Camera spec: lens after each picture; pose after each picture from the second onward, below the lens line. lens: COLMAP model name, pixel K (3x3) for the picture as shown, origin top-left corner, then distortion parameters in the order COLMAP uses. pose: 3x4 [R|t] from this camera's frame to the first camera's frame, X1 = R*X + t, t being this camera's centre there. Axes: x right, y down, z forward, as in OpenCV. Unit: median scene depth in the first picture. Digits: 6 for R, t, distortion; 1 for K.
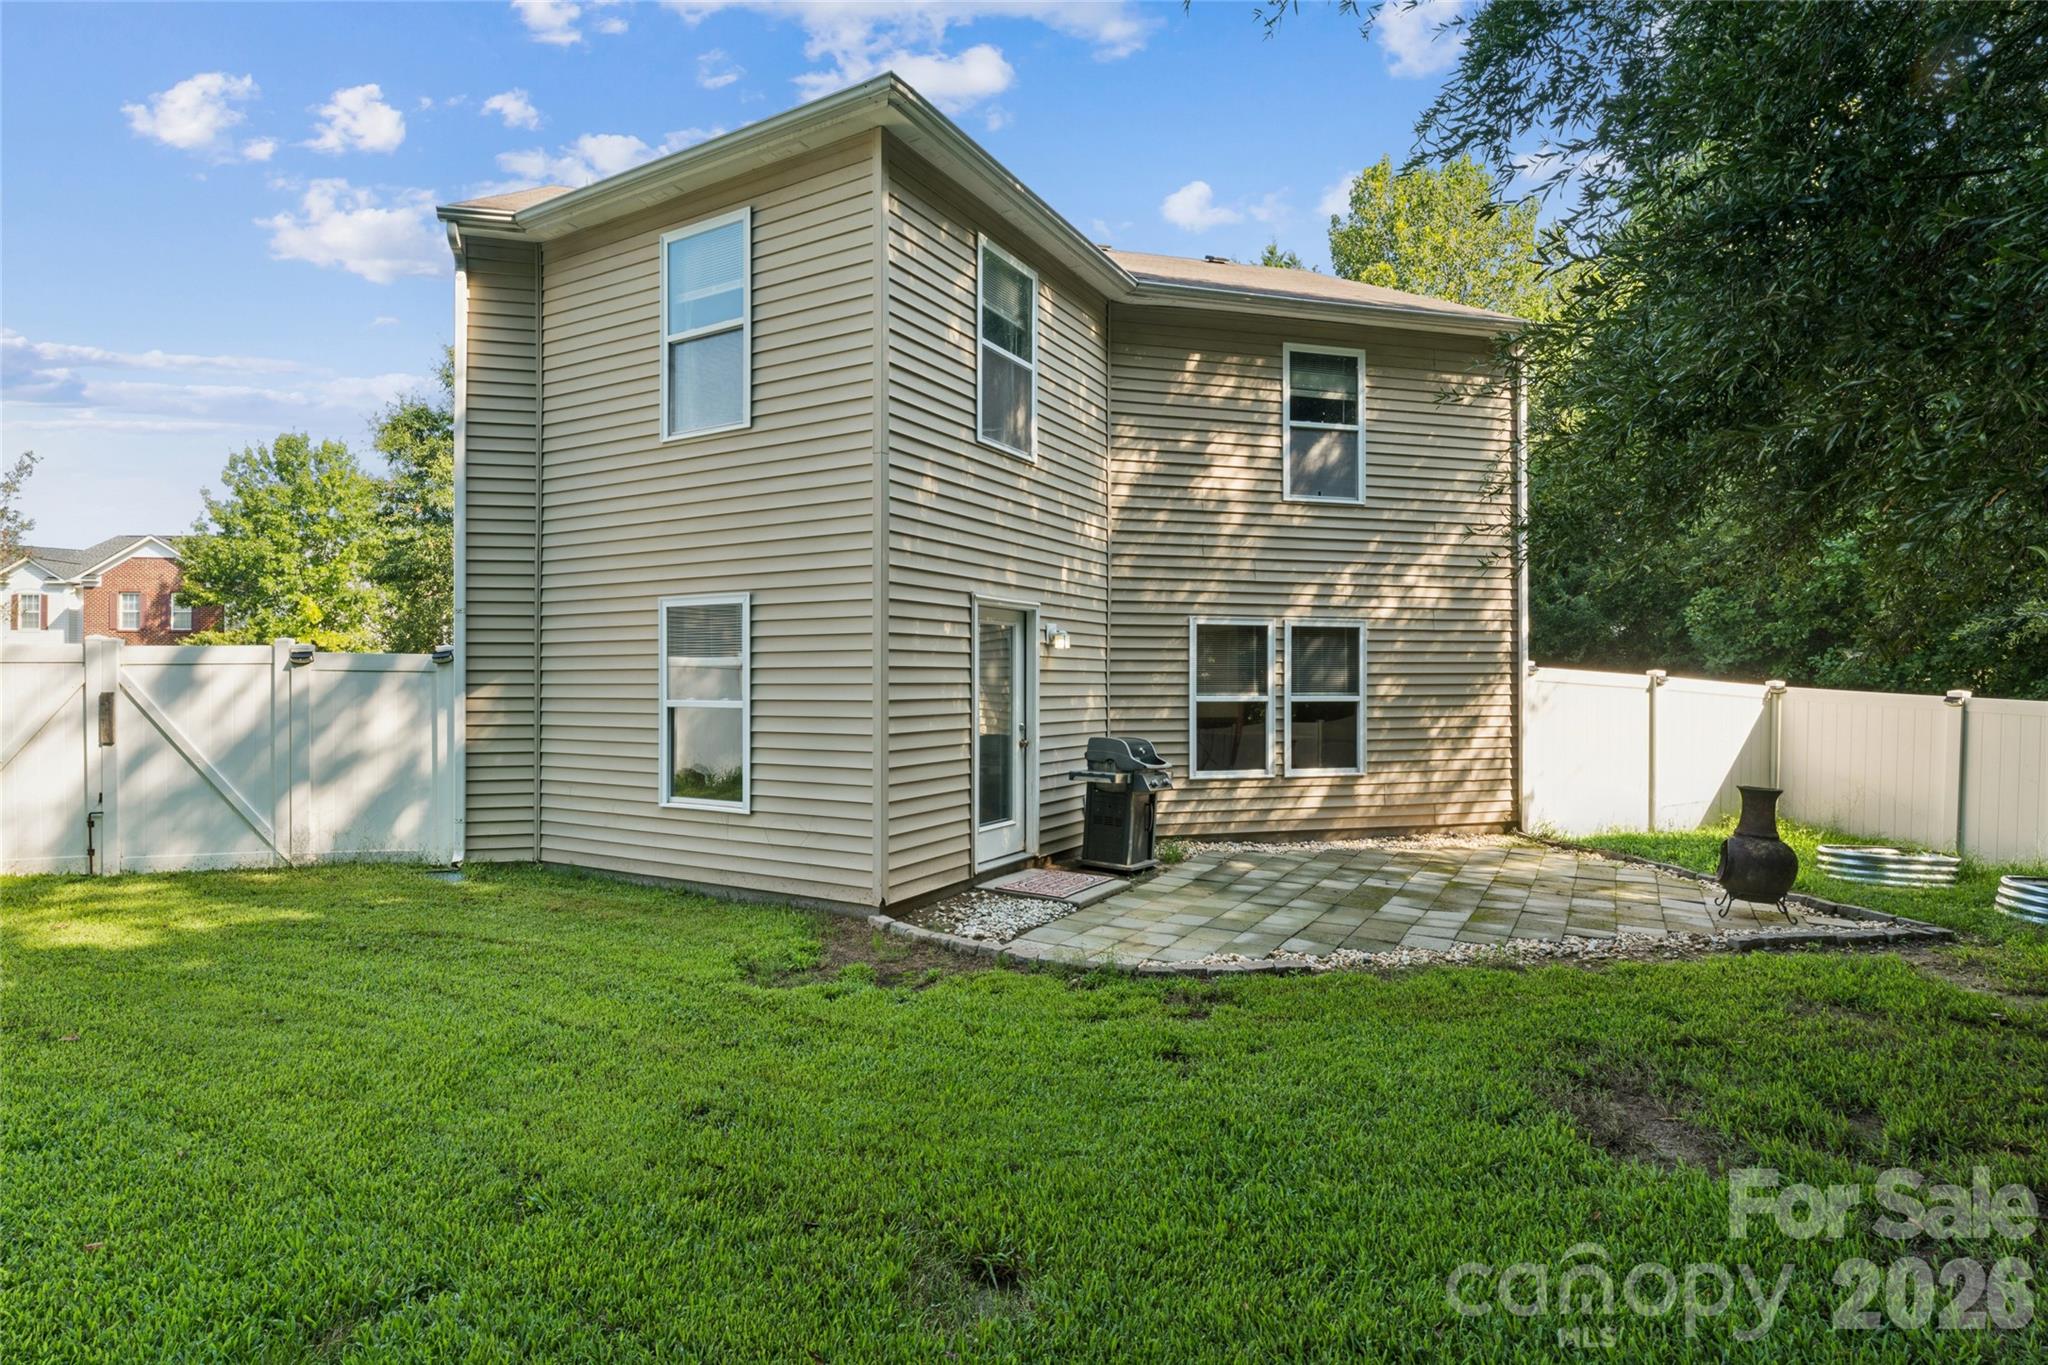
lens RADIAL K [[1055.6, 0, 1013.0], [0, 1055.6, 680.4], [0, 0, 1]] dist [0.000269, -0.001742]
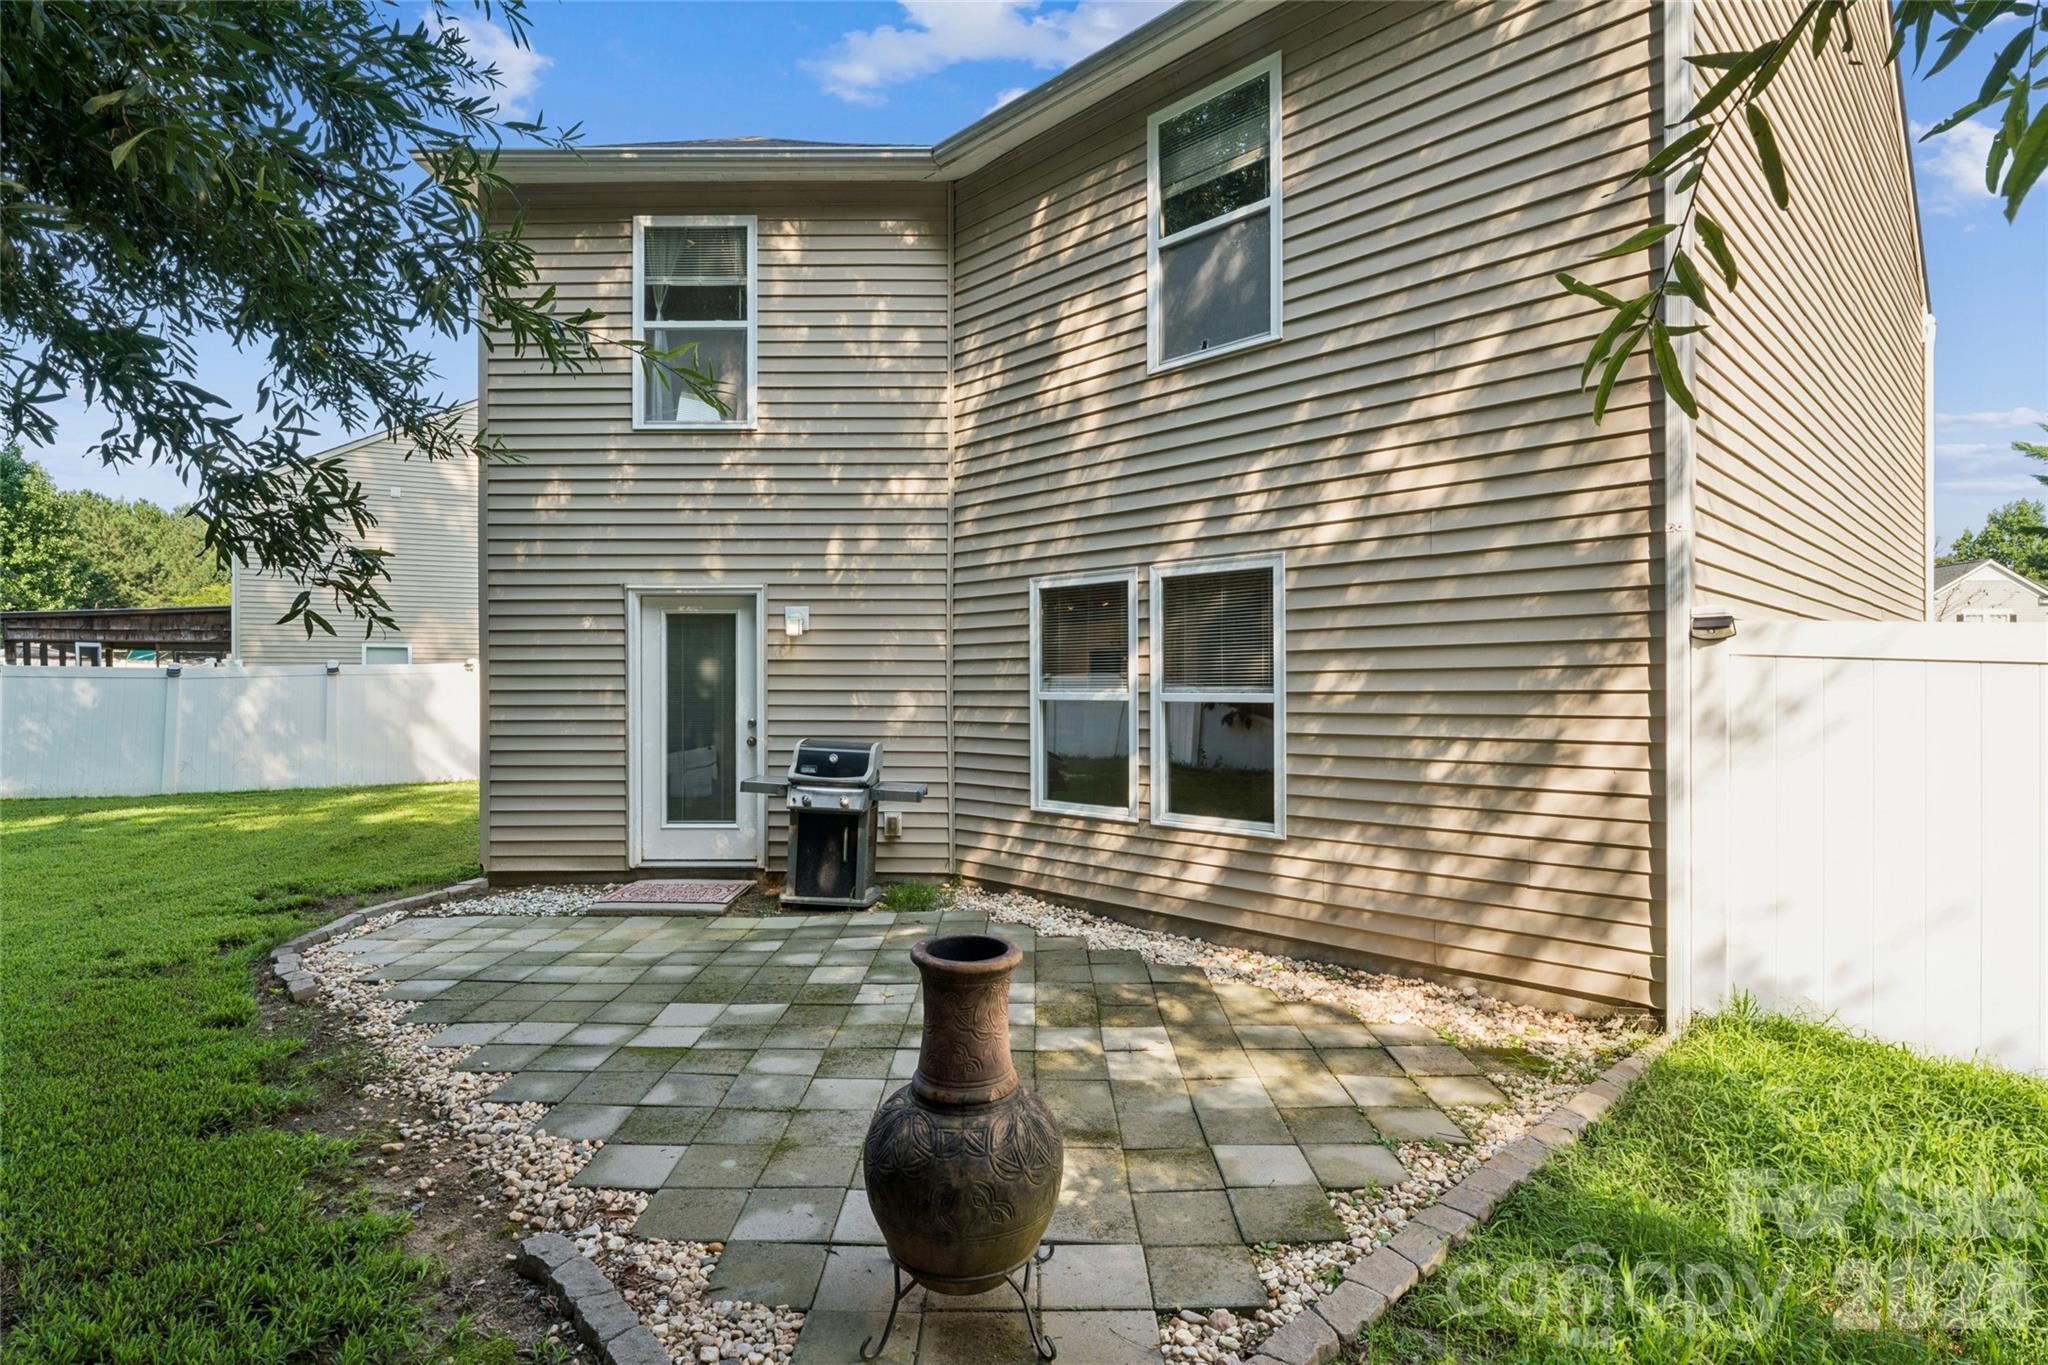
lens RADIAL K [[1055.6, 0, 1003.9], [0, 1055.6, 691.3], [0, 0, 1]] dist [0.000269, -0.001742]
pose [[0.475755, 0.000300, -0.879578, 0.743756], [0.002831, 0.999994, 0.001872, 0.012462], [0.879573, -0.003381, 0.475752, 0.622011]]
